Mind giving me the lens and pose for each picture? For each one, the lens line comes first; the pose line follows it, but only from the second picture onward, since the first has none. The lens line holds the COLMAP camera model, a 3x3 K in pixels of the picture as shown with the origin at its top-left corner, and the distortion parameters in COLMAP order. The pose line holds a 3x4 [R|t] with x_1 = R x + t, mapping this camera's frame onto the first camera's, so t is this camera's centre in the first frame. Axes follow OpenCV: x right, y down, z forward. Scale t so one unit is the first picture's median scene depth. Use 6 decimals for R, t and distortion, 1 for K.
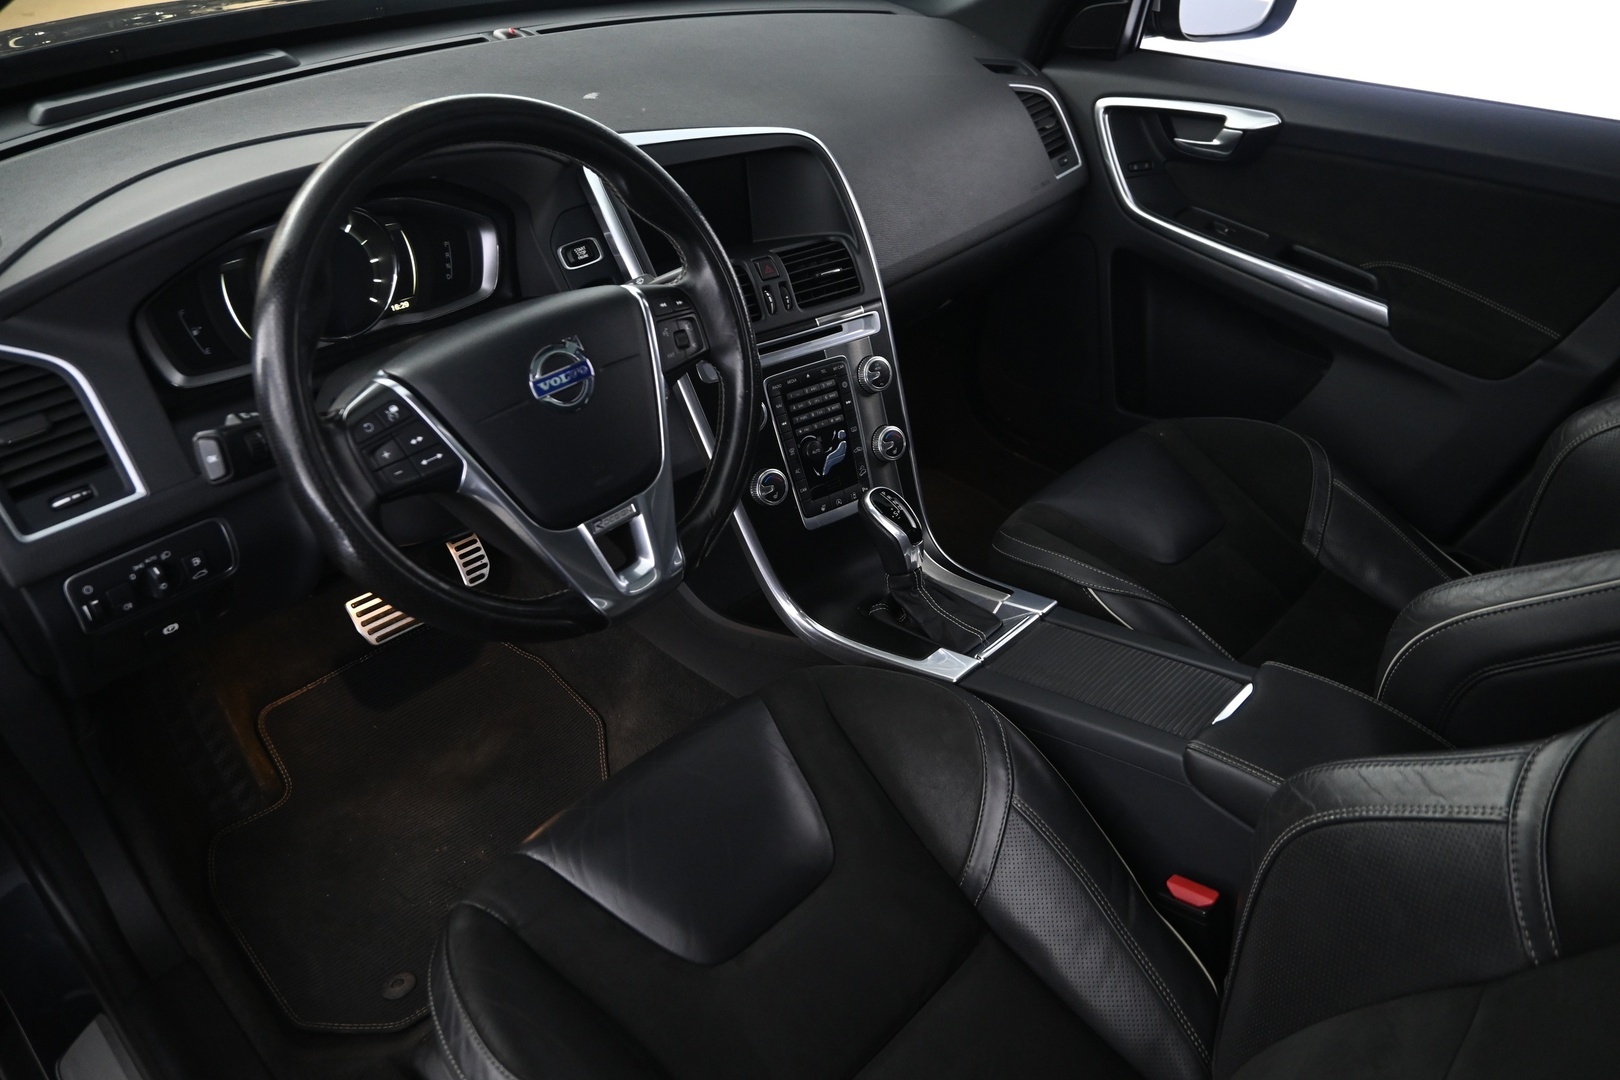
lens RADIAL K [[1124.9, 0, 810.0], [0, 1124.9, 540.0], [0, 0, 1]] dist [0.000100, -0.000021]
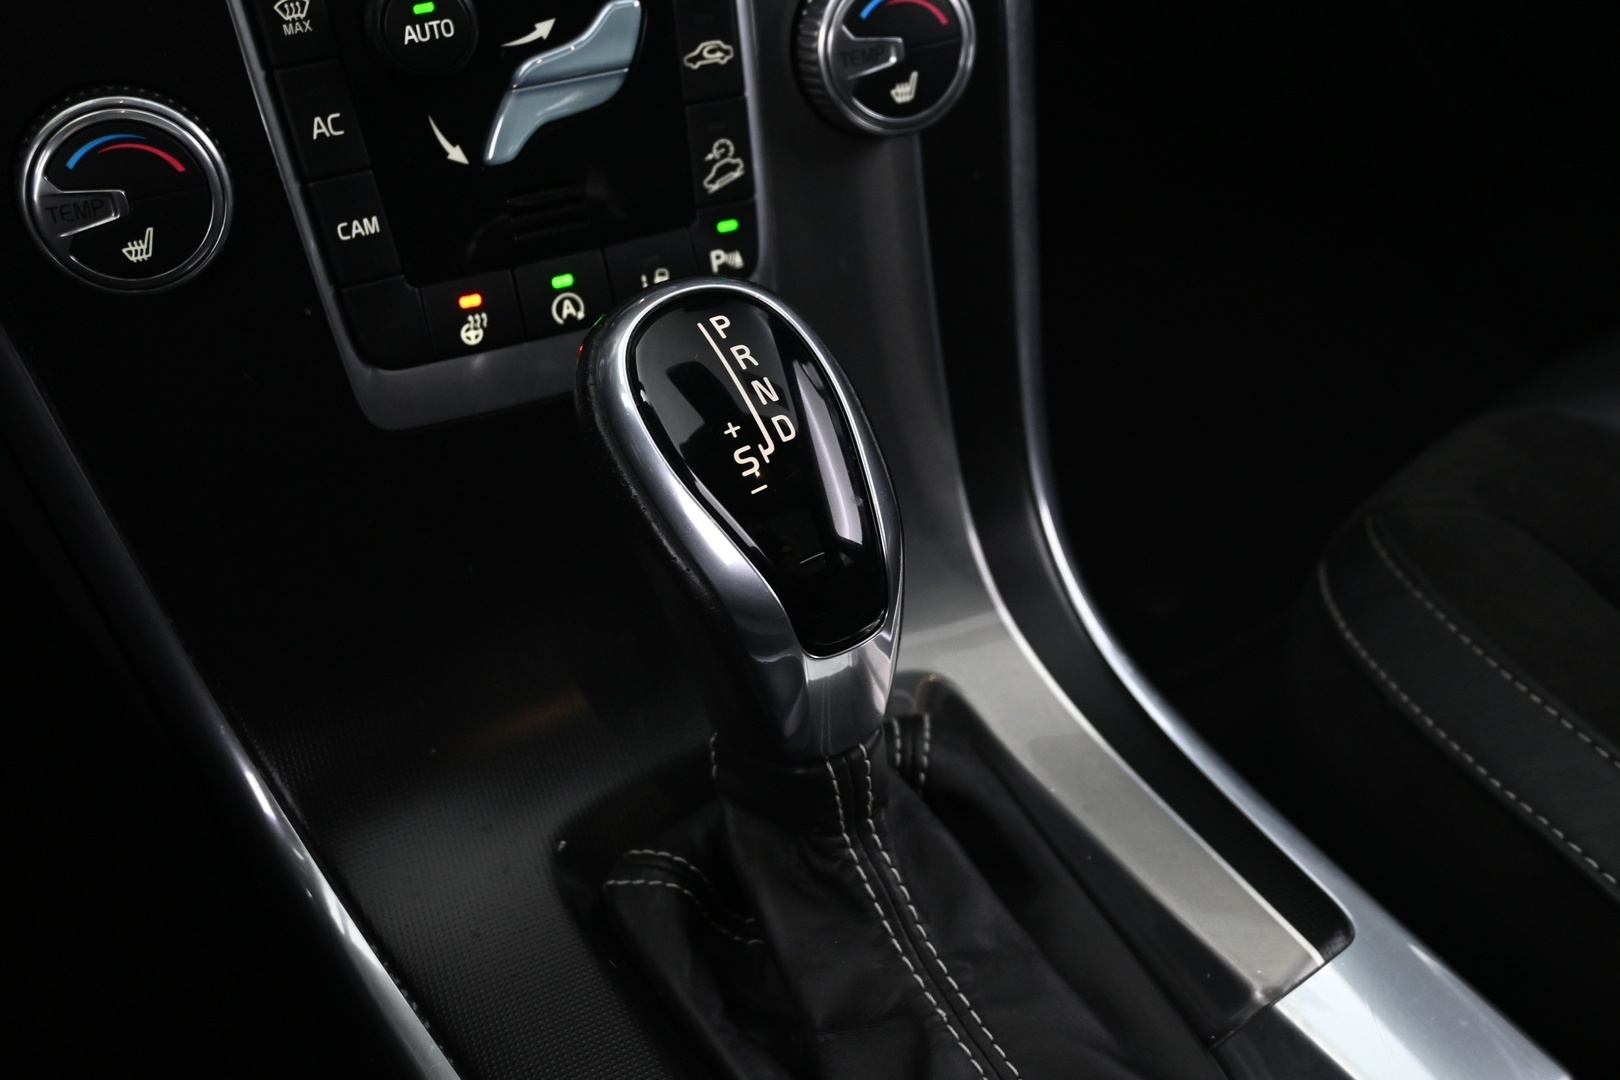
lens RADIAL K [[1685.1, 0, 810.0], [0, 1685.1, 540.0], [0, 0, 1]] dist [0.002245, -0.008596]
pose [[0.975014, 0.175094, -0.136714, 0.117384], [-0.143506, 0.966229, 0.214029, -0.065060], [0.169572, -0.189062, 0.967213, 0.715444]]
